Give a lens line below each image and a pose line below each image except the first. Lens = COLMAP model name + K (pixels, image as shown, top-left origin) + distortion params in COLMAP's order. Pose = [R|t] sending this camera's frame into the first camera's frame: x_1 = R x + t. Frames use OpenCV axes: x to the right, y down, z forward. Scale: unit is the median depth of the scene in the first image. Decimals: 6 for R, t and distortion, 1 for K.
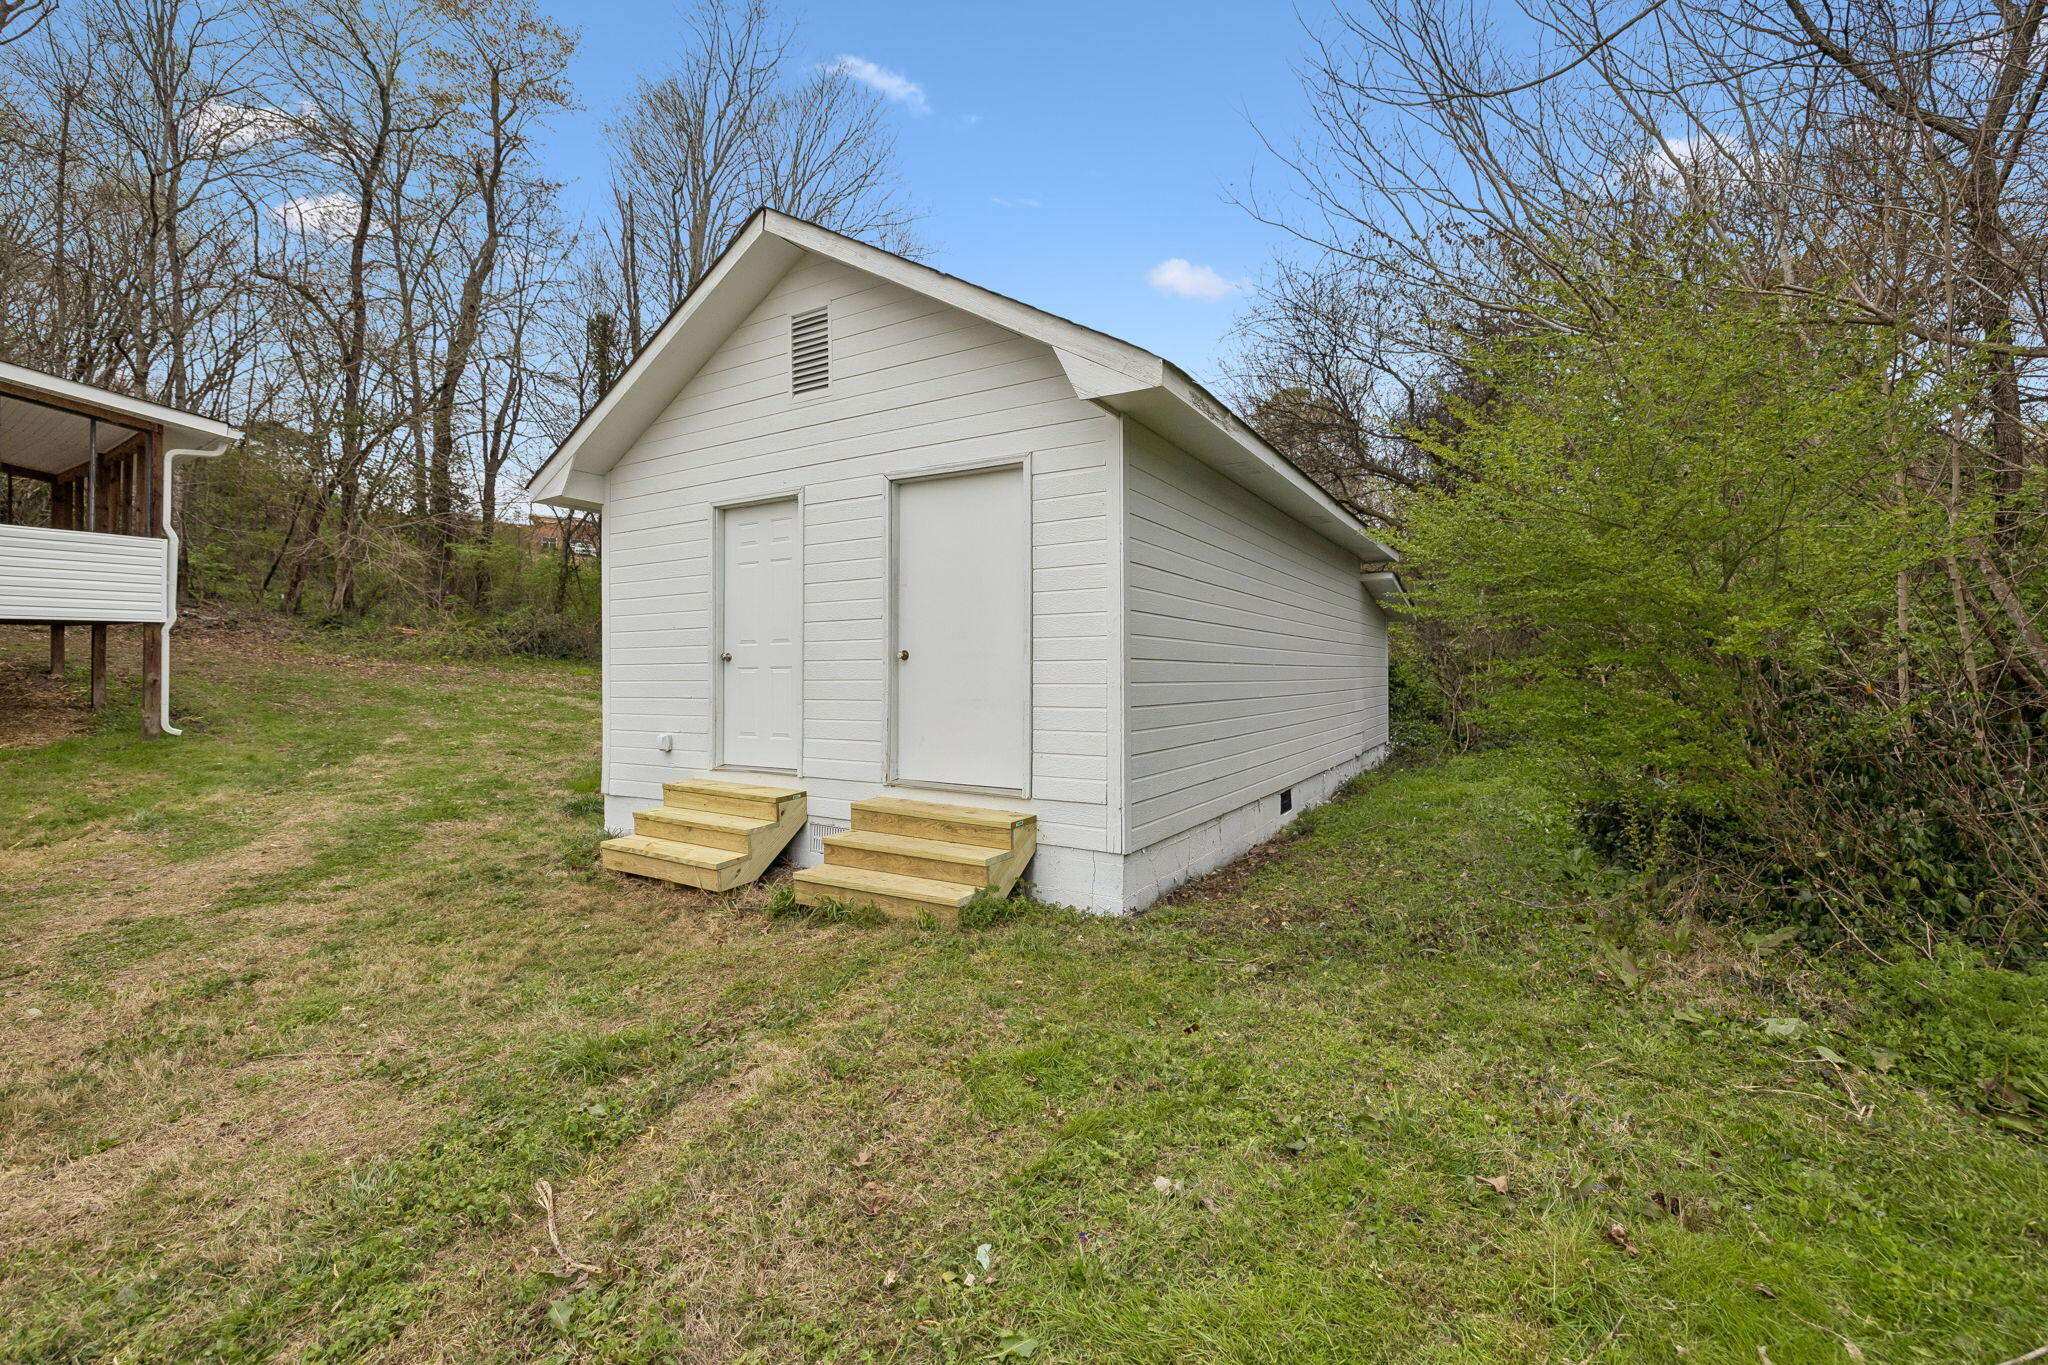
lens RADIAL K [[868.2, 0, 1037.7], [0, 868.2, 638.2], [0, 0, 1]] dist [-0.001199, -0.000129]
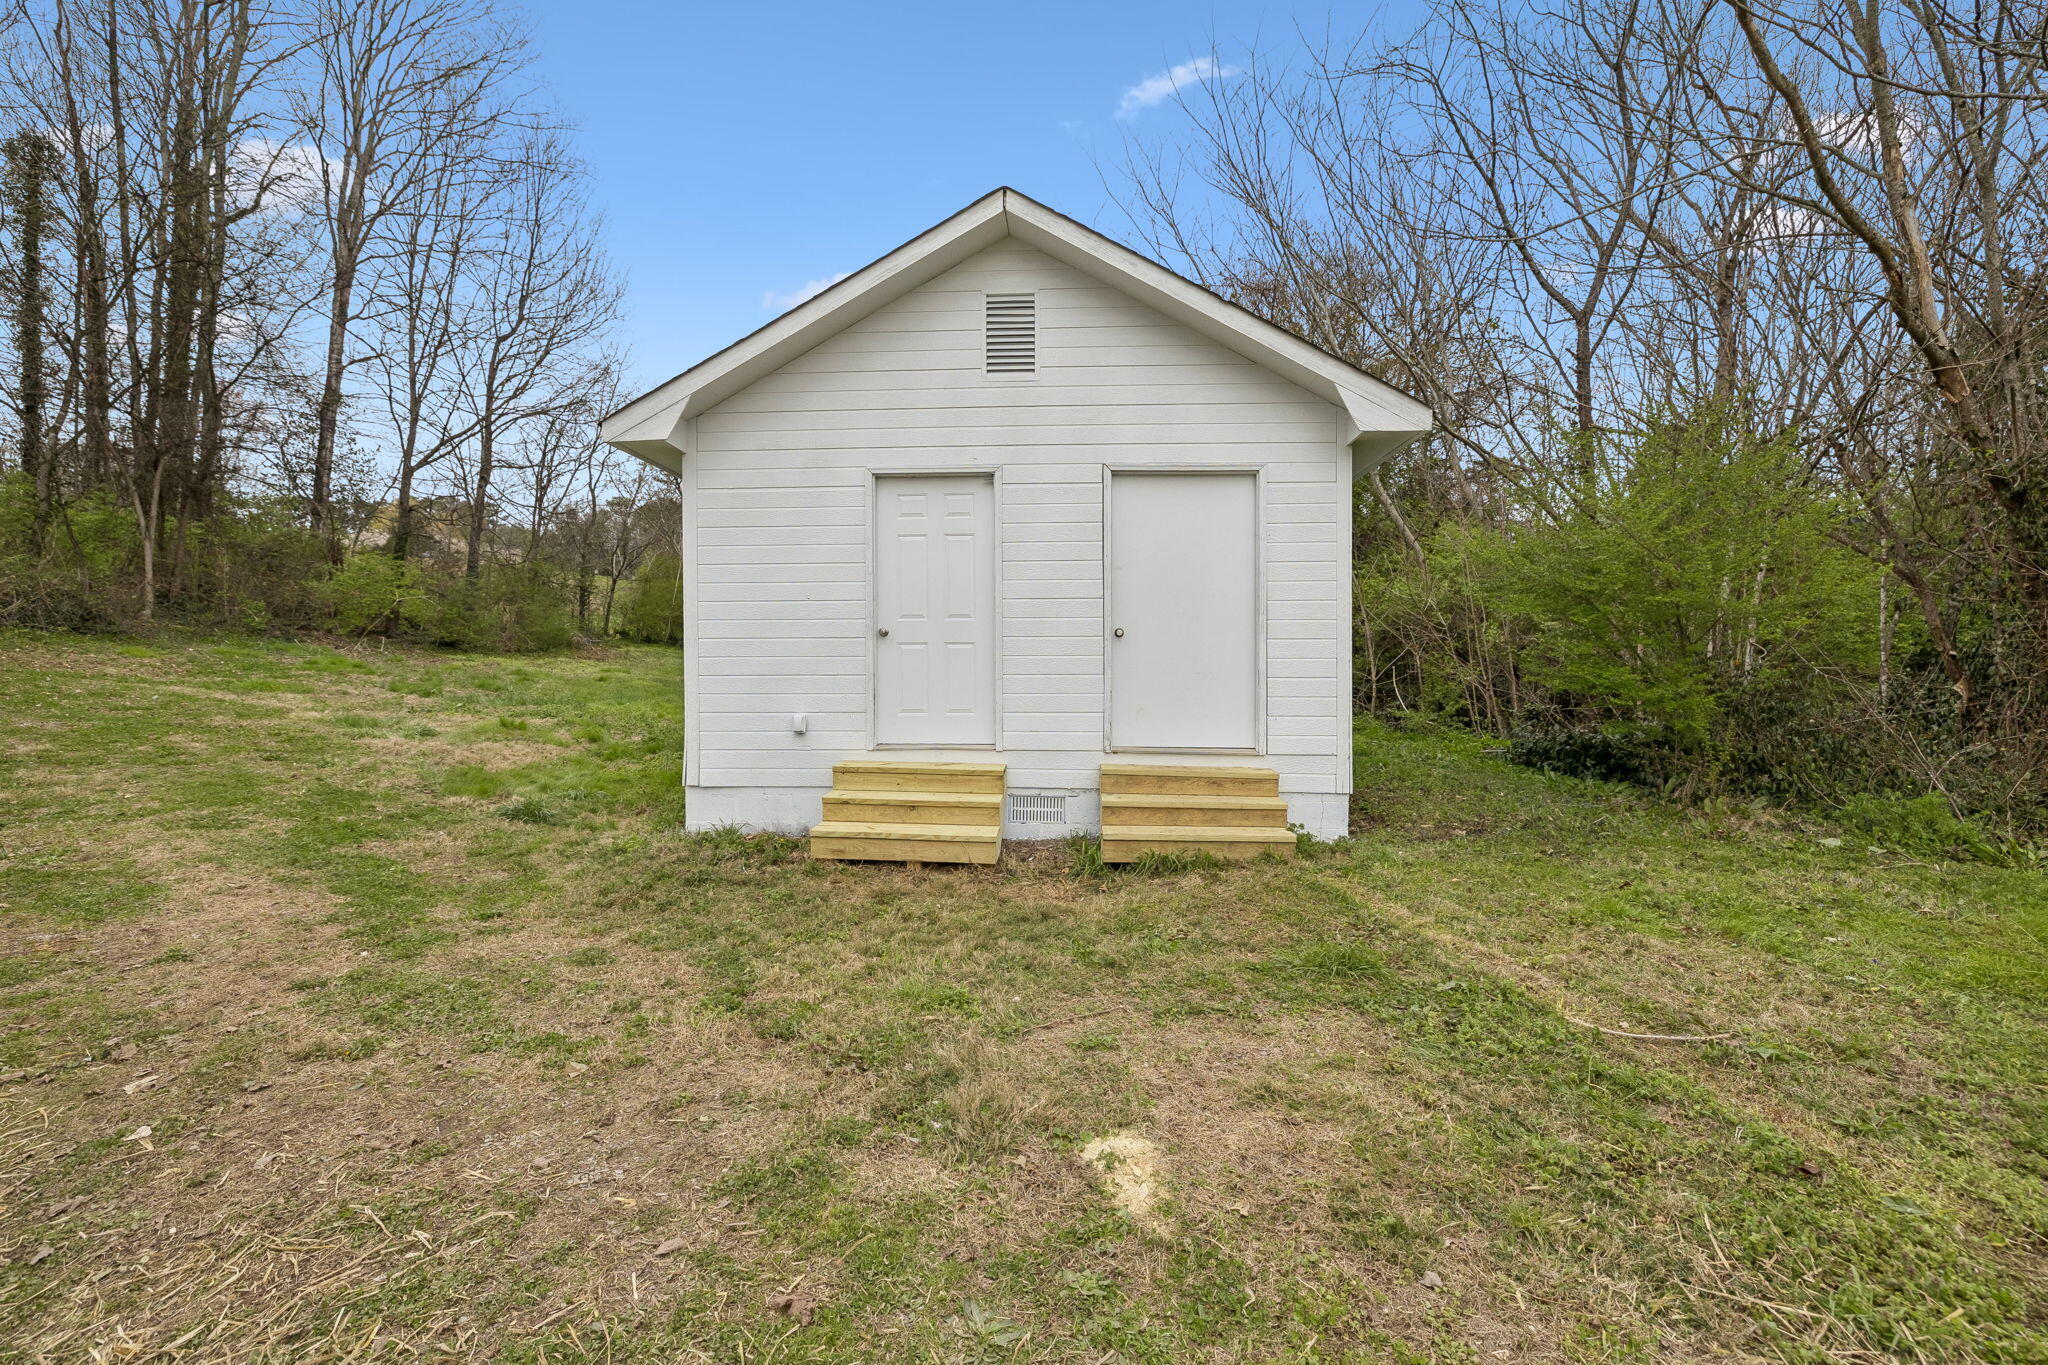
lens RADIAL K [[868.2, 0, 1037.7], [0, 868.2, 638.2], [0, 0, 1]] dist [-0.001199, -0.000129]
pose [[0.886645, 0.015847, 0.462178, -0.696157], [-0.021980, 0.999727, 0.007889, 0.018495], [-0.461927, -0.017154, 0.886752, 0.075191]]
